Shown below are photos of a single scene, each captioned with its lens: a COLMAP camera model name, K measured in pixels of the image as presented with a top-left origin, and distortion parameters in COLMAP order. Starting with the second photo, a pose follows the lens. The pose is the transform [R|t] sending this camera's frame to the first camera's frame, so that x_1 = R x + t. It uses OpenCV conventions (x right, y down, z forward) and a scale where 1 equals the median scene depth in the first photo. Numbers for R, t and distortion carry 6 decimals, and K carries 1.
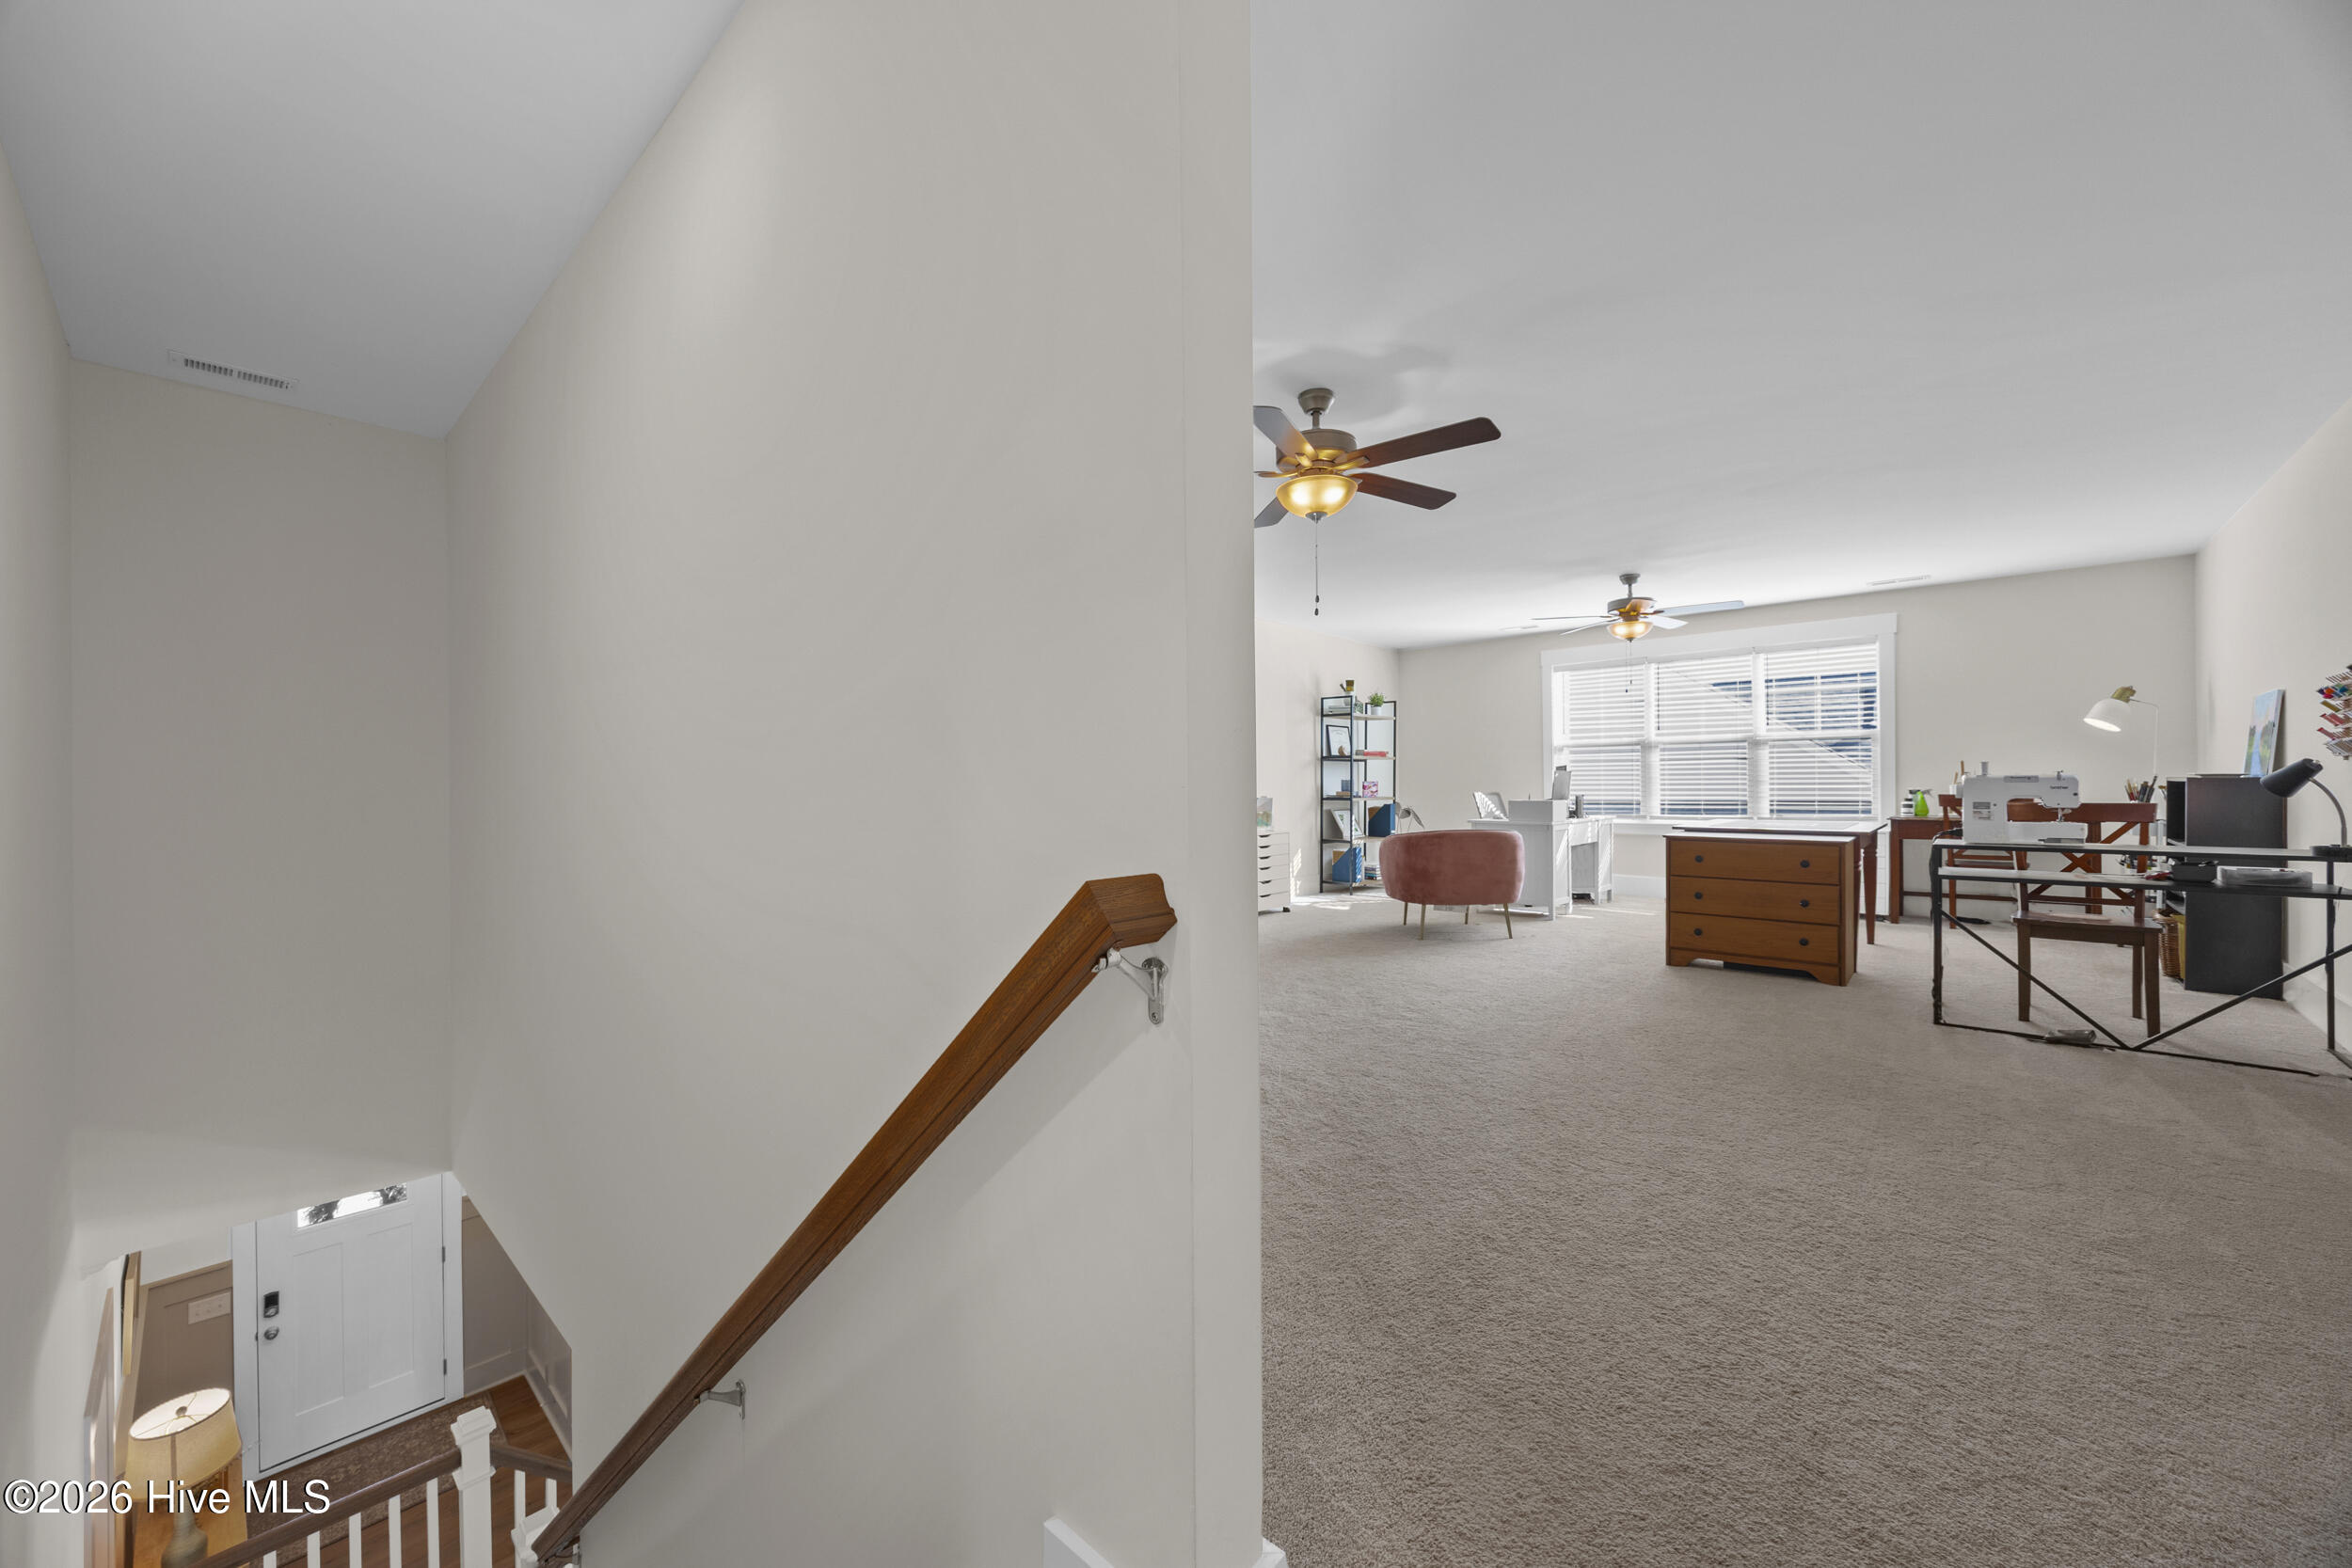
lens RADIAL K [[887.2, 0, 1167.0], [0, 887.2, 785.4], [0, 0, 1]] dist [-0.005976, 0.000535]
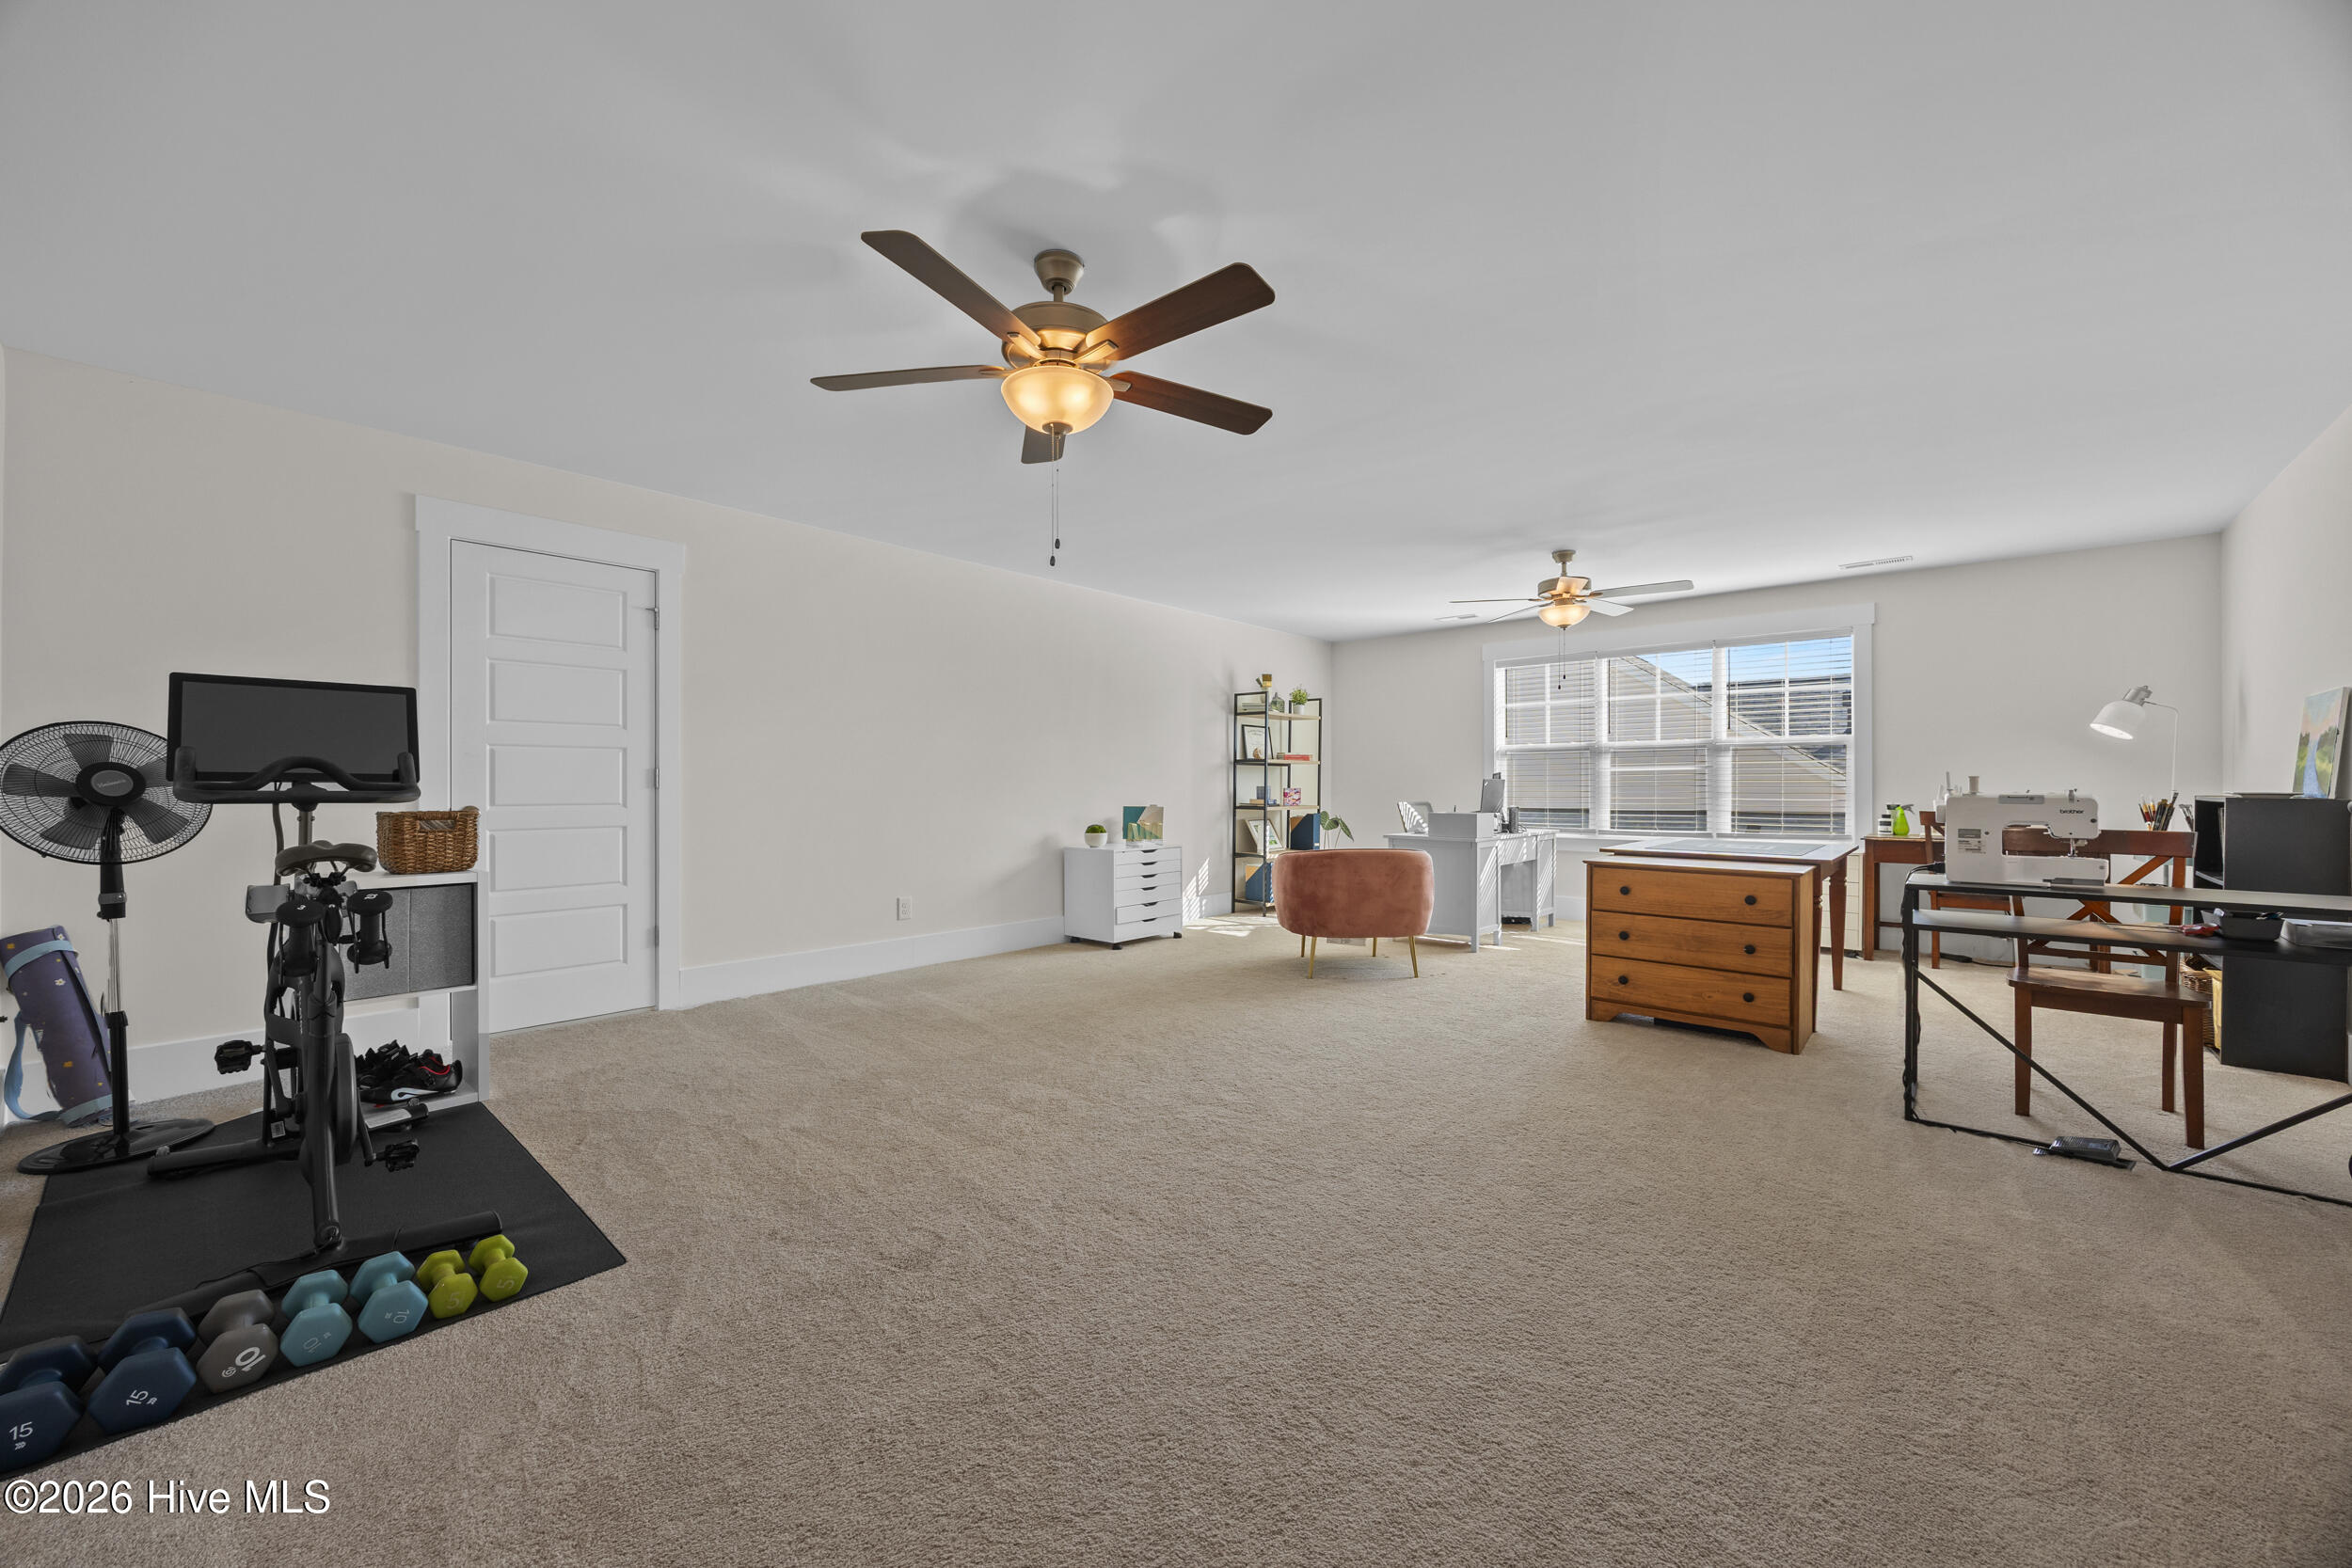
lens RADIAL K [[887.2, 0, 1170.4], [0, 887.2, 784.7], [0, 0, 1]] dist [-0.005976, 0.000535]
pose [[0.999913, 0.009445, 0.009259, 0.200339], [-0.009429, 0.999954, -0.001831, -0.010208], [-0.009276, 0.001744, 0.999955, 0.216893]]
